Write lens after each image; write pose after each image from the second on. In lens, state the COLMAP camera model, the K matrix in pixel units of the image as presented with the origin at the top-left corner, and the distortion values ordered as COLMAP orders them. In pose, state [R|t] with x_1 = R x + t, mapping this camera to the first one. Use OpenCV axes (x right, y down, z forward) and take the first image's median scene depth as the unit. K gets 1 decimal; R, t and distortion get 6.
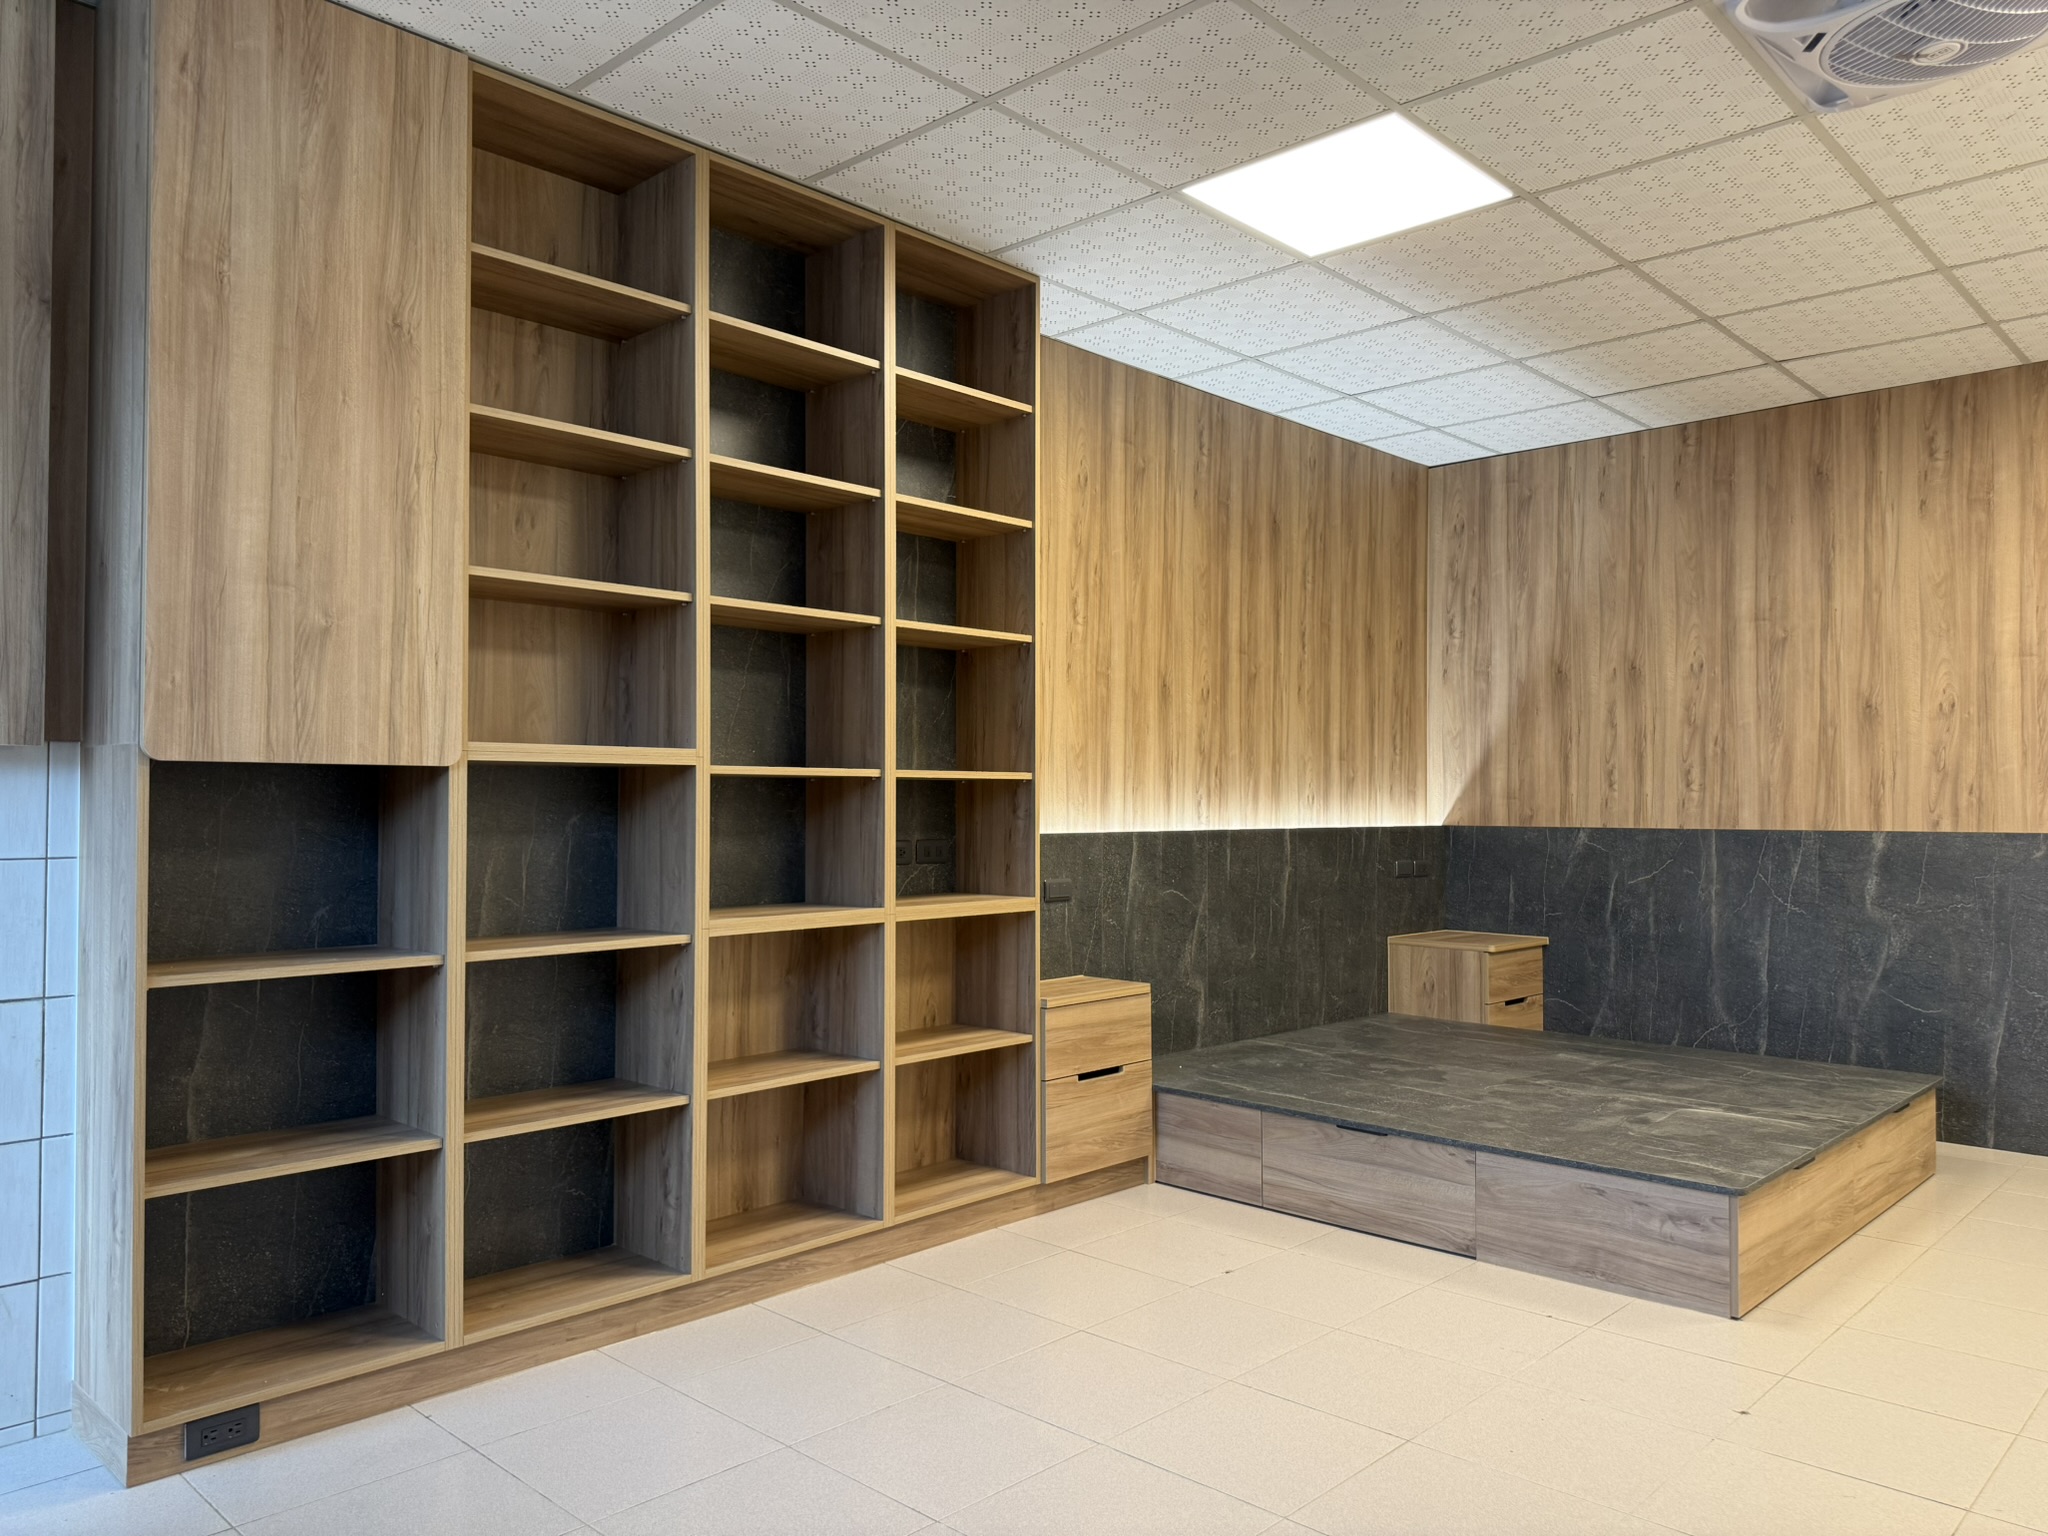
lens RADIAL K [[1450.0, 0, 1029.4], [0, 1450.0, 770.3], [0, 0, 1]] dist [0.091561, -0.108512]
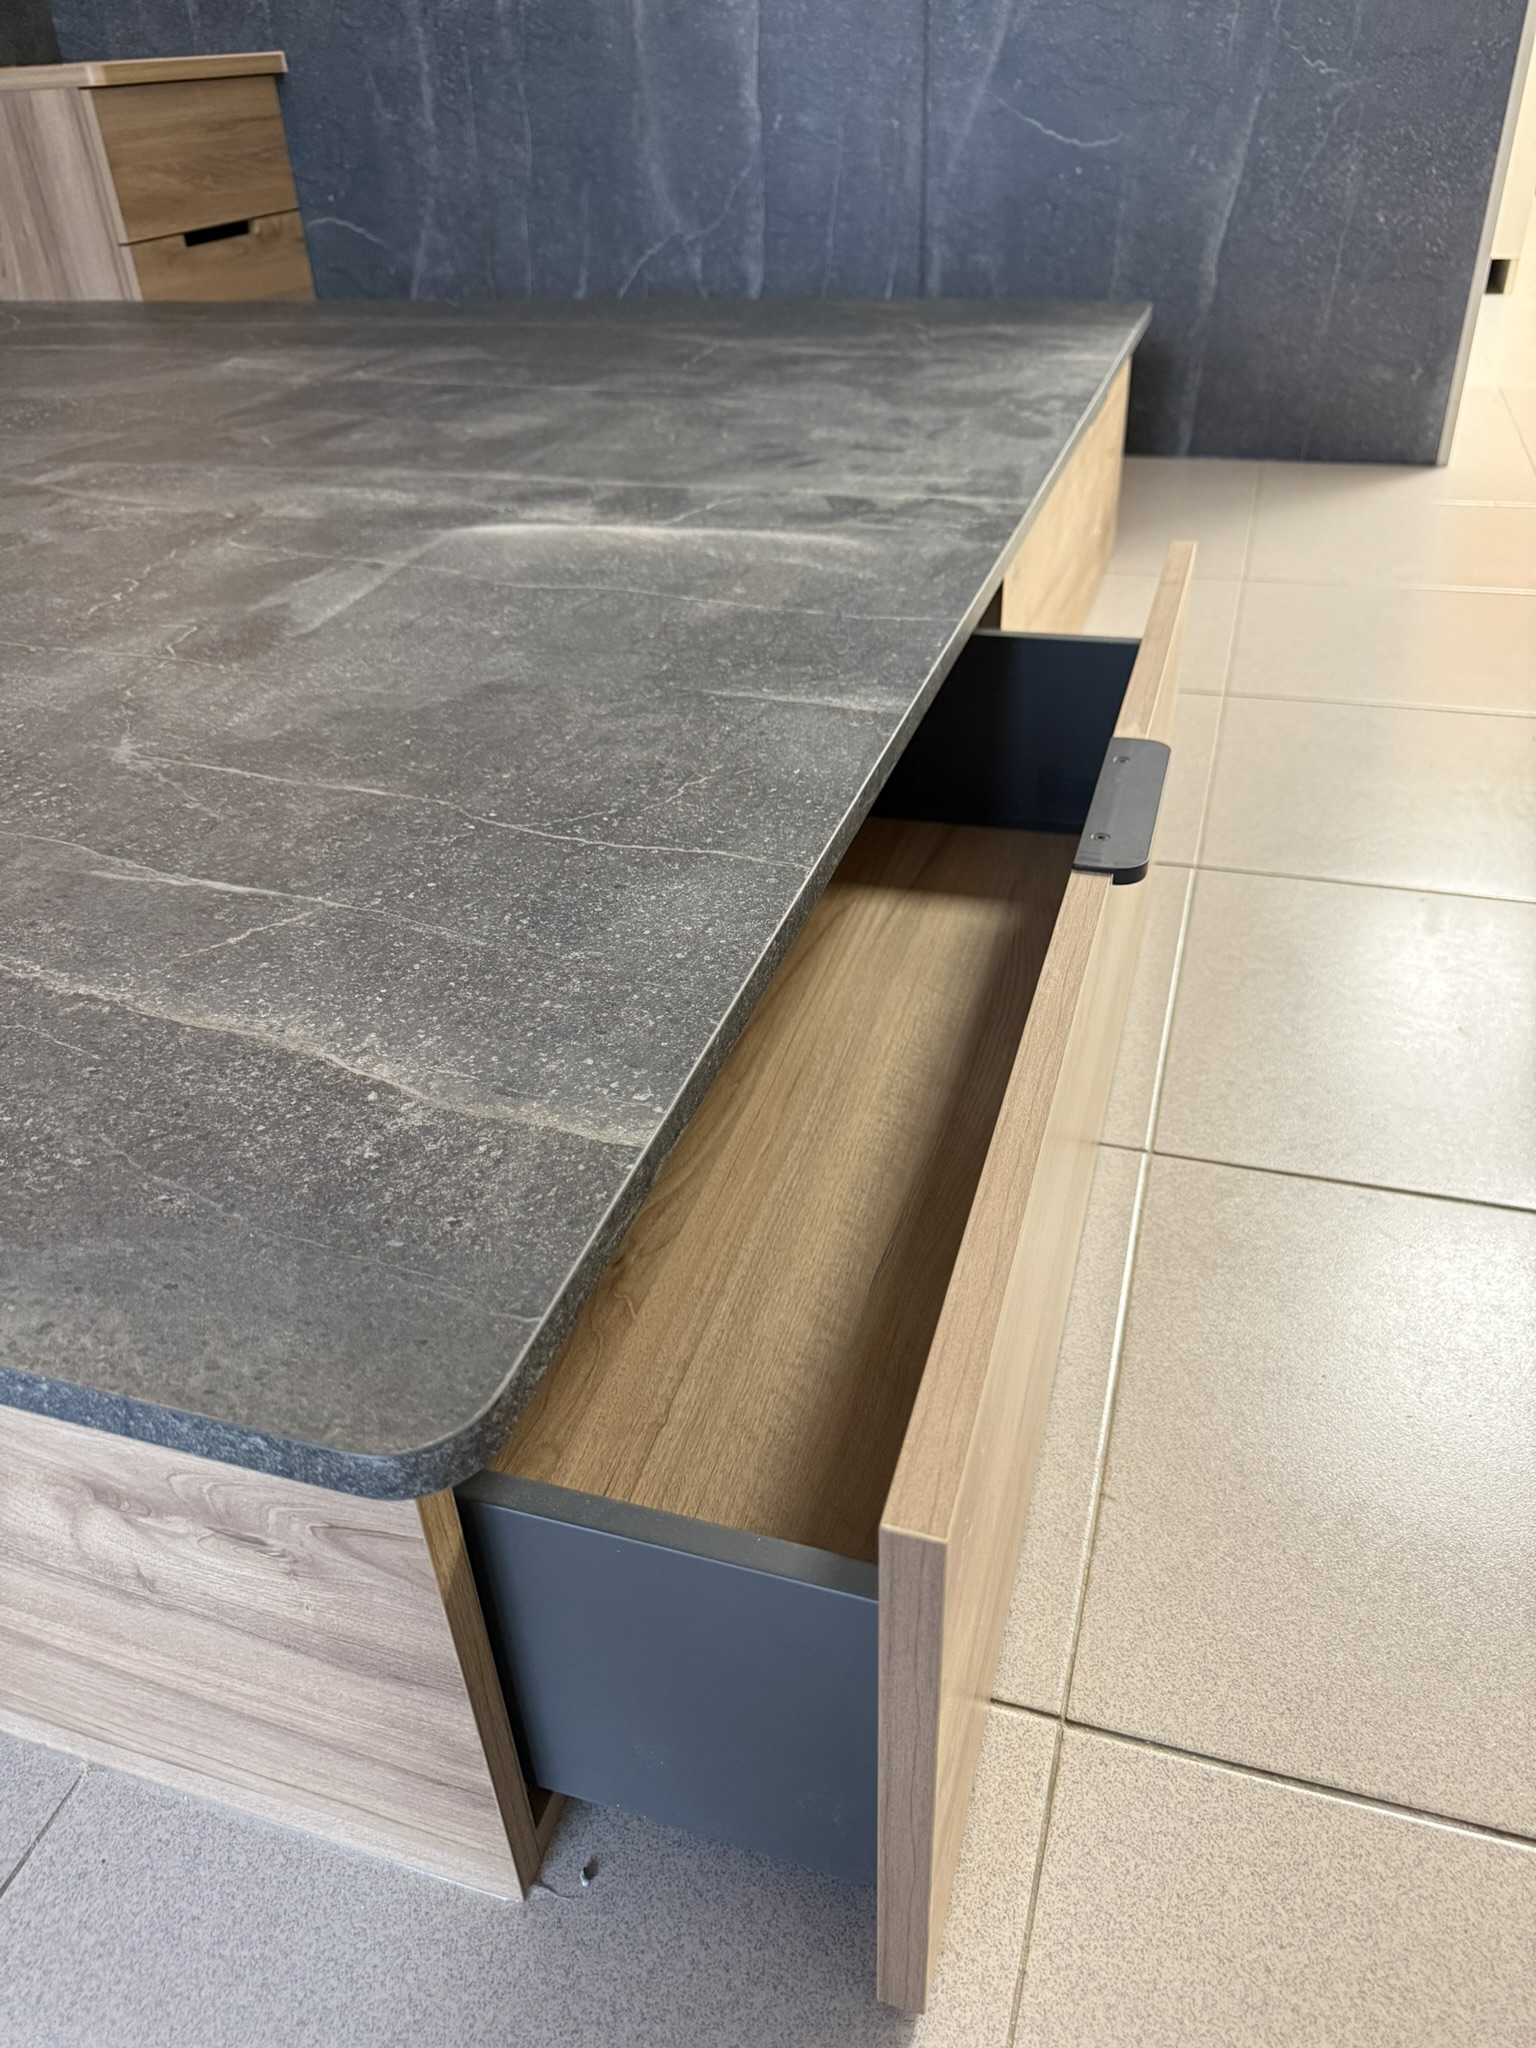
lens RADIAL K [[1472.9, 0, 752.1], [0, 1472.9, 1027.4], [0, 0, 1]] dist [-0.010437, -0.006807]
pose [[0.900984, -0.276136, 0.334629, 0.357713], [0.034546, 0.814510, 0.579120, 0.142792], [-0.432474, -0.510218, 0.743400, 0.694290]]
